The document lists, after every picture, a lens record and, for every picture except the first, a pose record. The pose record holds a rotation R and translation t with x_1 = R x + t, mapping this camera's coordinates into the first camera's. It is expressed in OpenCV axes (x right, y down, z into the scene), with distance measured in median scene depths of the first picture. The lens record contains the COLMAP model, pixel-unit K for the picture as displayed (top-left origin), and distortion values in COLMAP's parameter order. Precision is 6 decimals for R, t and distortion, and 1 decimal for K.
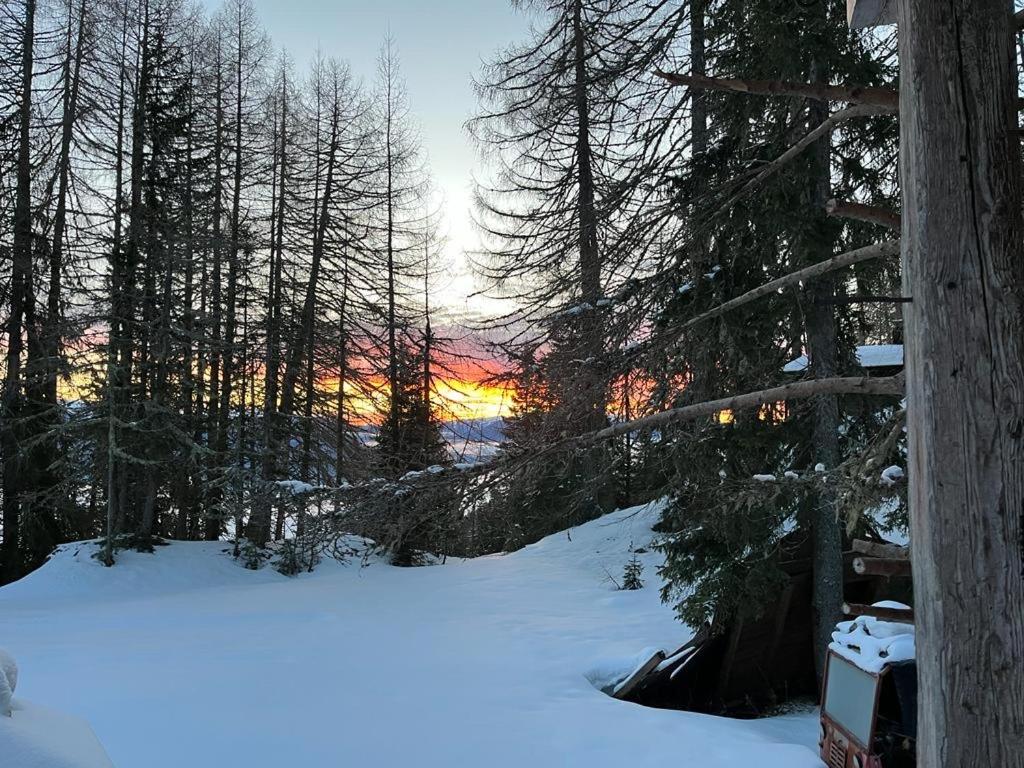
lens RADIAL K [[814.7, 0, 511.9], [0, 814.7, 391.2], [0, 0, 1]] dist [0.049839, -0.062832]
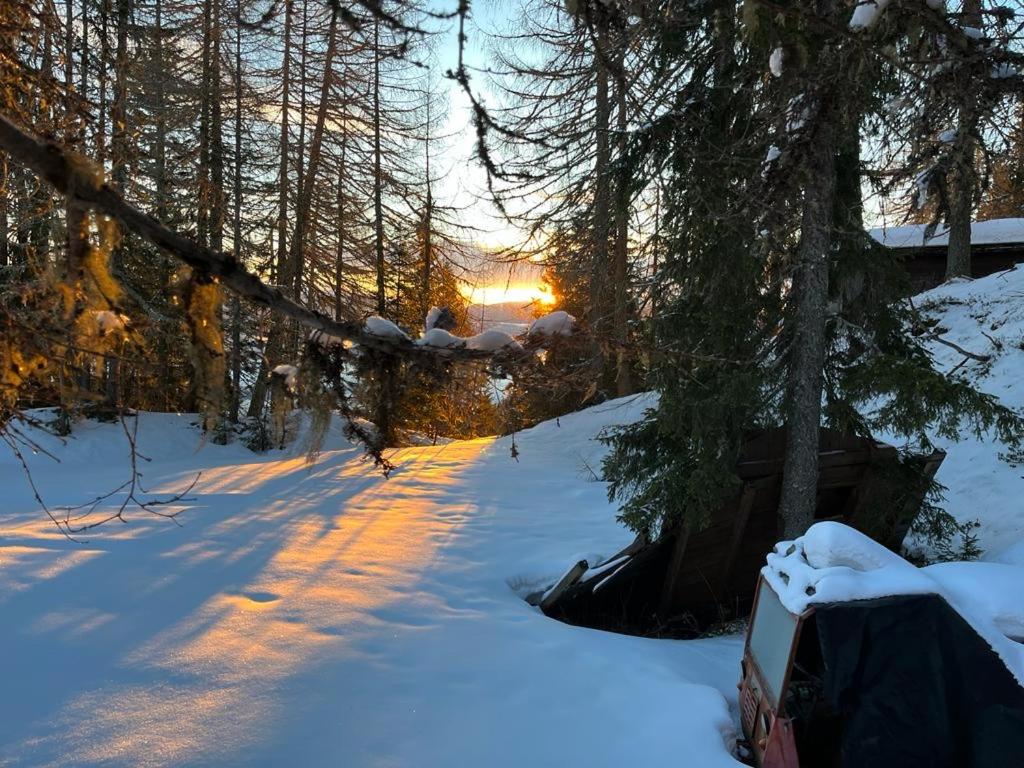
lens RADIAL K [[814.7, 0, 512.2], [0, 814.7, 378.1], [0, 0, 1]] dist [0.049839, -0.062832]
pose [[0.997806, 0.031945, -0.057986, 0.073512], [-0.024304, 0.991476, 0.128004, 0.010648], [0.061581, -0.126314, 0.990077, 0.085878]]
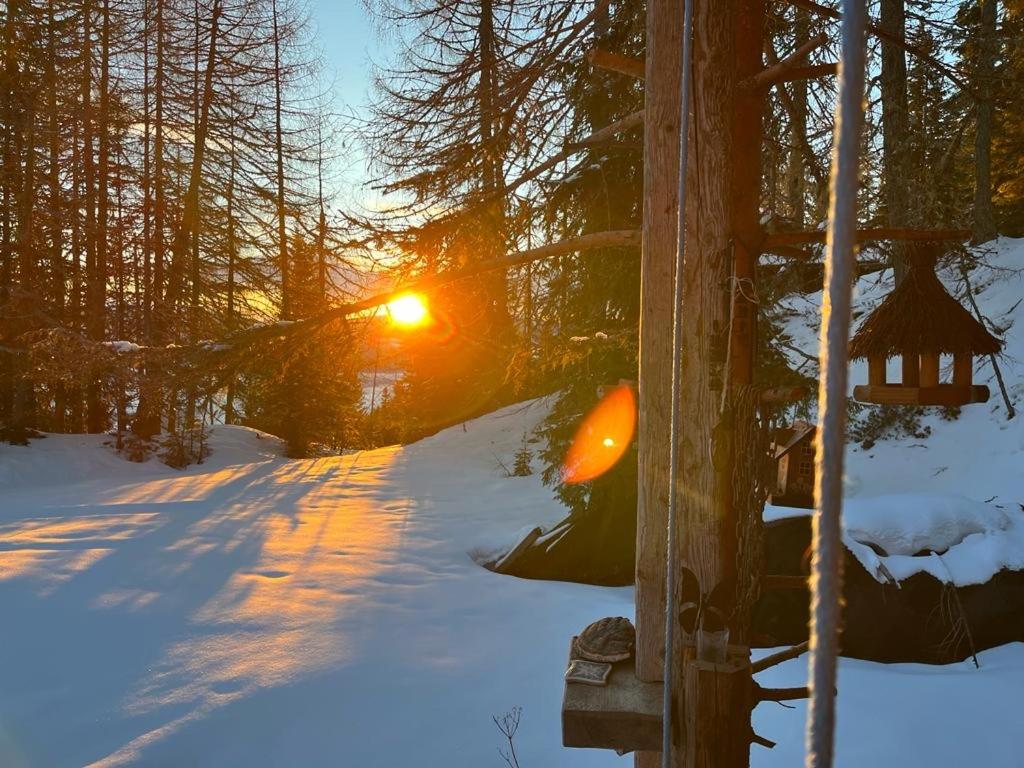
lens RADIAL K [[814.7, 0, 519.7], [0, 814.7, 387.6], [0, 0, 1]] dist [0.049839, -0.062832]
pose [[0.992458, 0.001366, 0.122574, 0.014455], [-0.016043, 0.992784, 0.118840, 0.006235], [-0.121528, -0.119910, 0.985319, -0.006509]]
